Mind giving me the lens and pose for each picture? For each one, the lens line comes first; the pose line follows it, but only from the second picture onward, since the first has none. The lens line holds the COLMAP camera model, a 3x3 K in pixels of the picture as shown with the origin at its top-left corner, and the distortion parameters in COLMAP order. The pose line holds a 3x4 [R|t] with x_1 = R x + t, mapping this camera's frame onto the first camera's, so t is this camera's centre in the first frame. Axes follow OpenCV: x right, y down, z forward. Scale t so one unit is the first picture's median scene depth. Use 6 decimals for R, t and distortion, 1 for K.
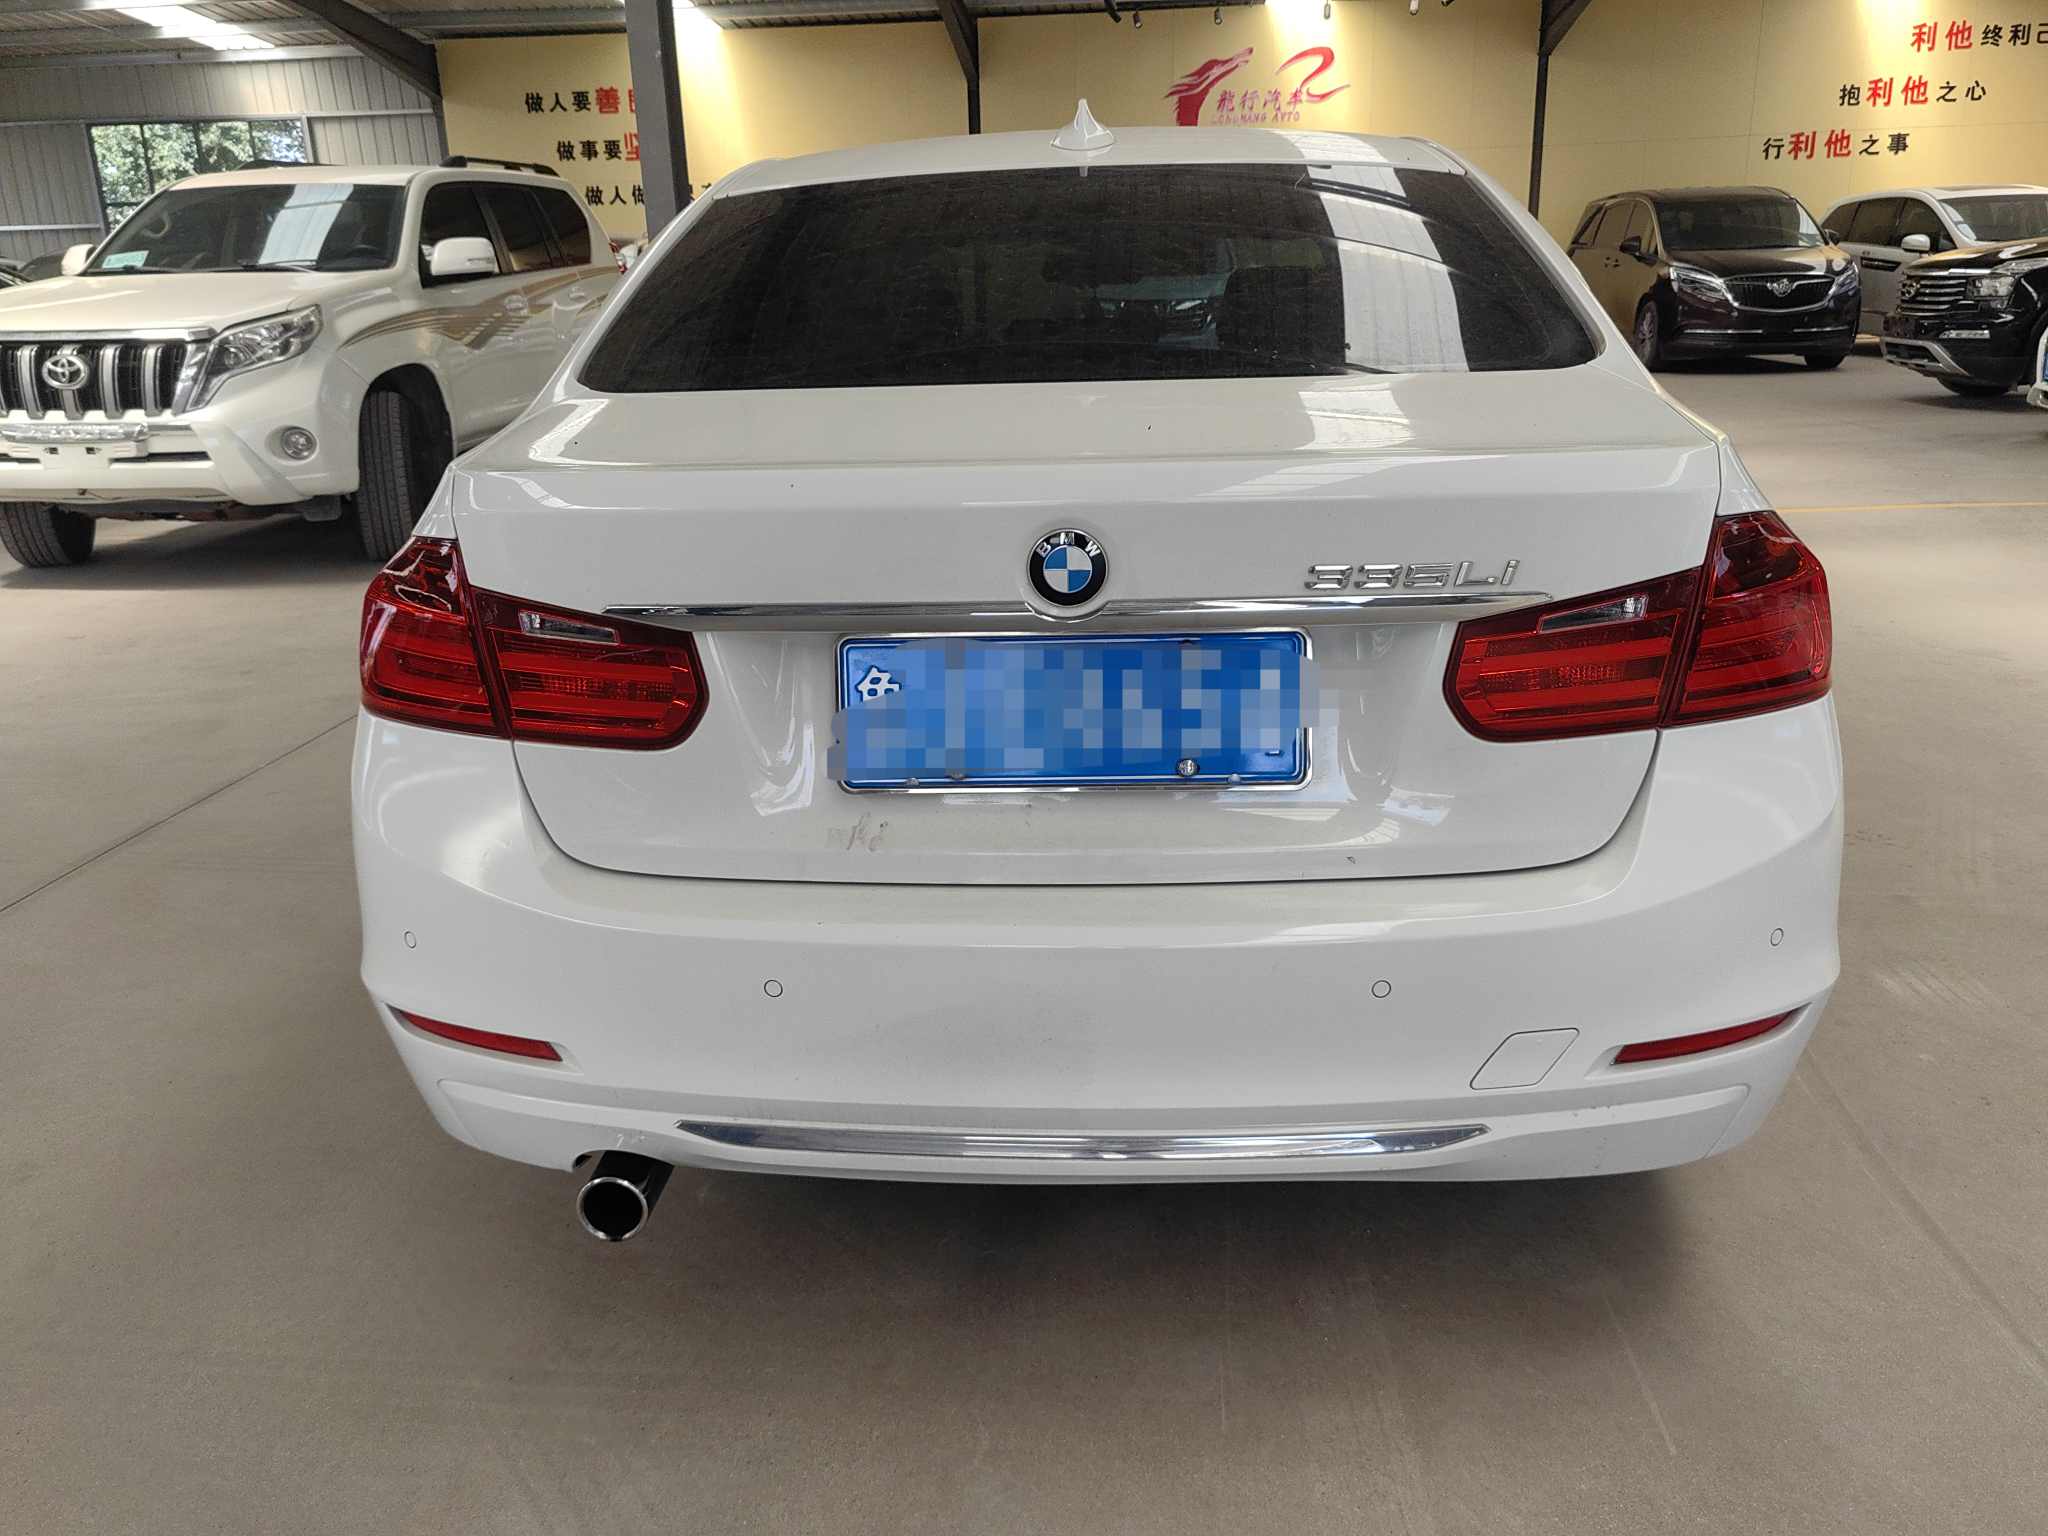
lens RADIAL K [[1627.0, 0, 1016.0], [0, 1627.0, 779.6], [0, 0, 1]] dist [0.086778, -0.081360]
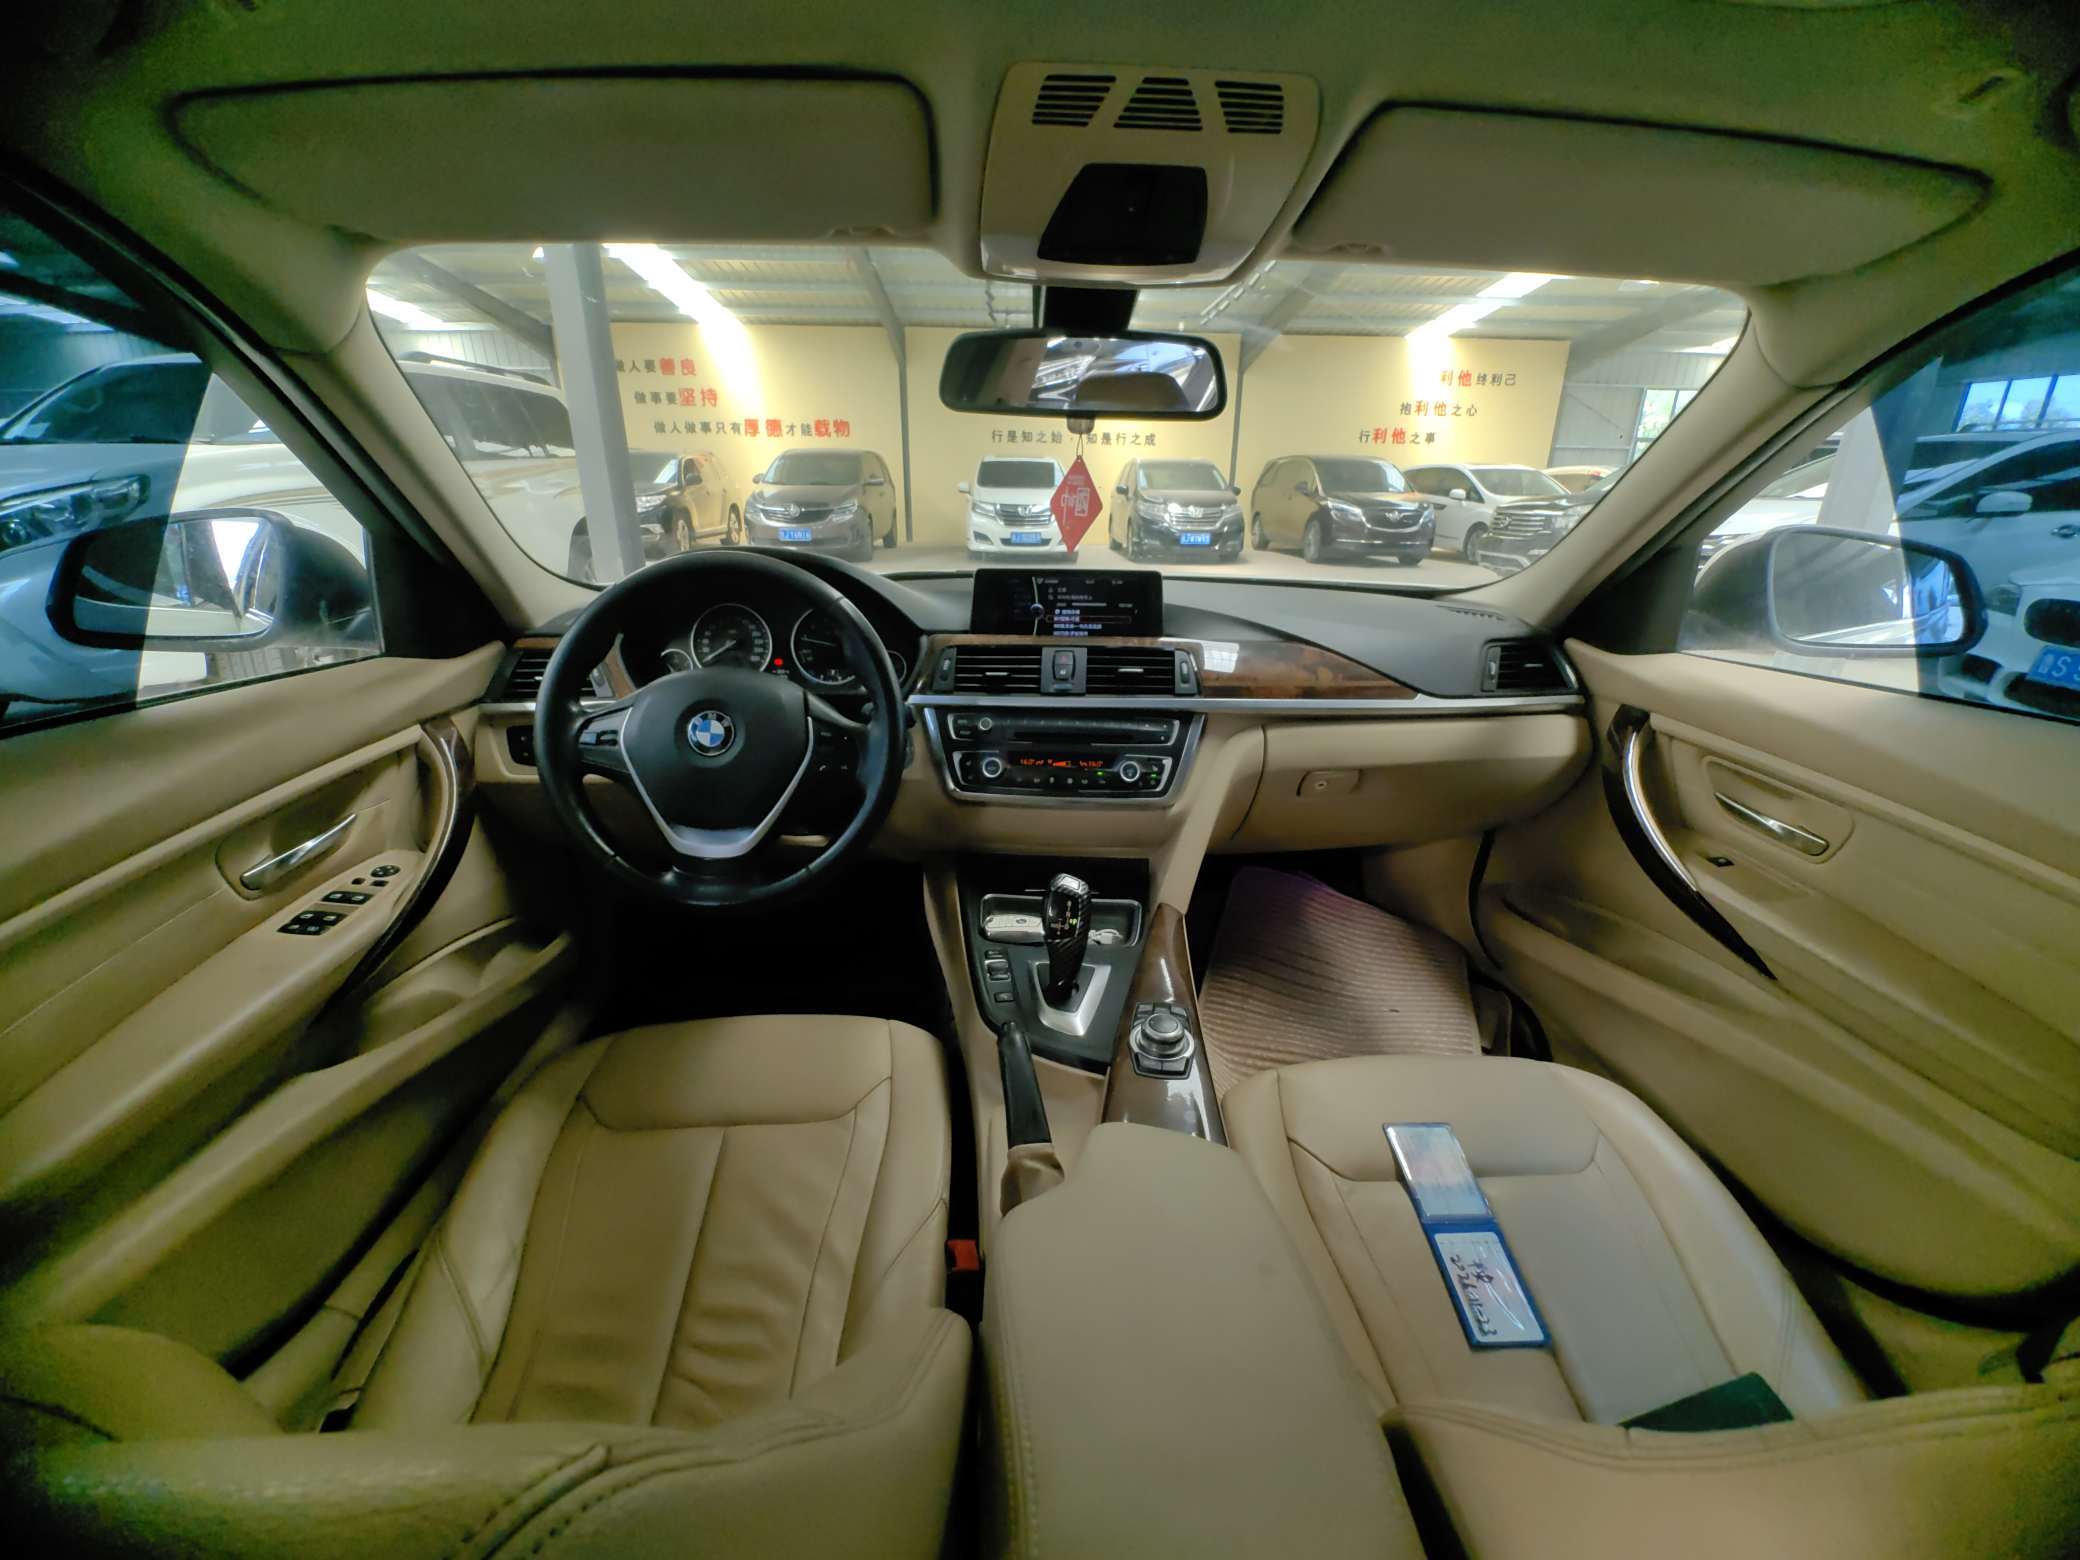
lens RADIAL K [[850.9, 0, 1030.8], [0, 850.9, 807.4], [0, 0, 1]] dist [-0.013653, -0.000764]
pose [[0.993360, -0.001384, 0.115042, 0.003125], [-0.005001, 0.998463, 0.055194, -0.043807], [-0.114941, -0.055402, 0.991826, 0.158228]]
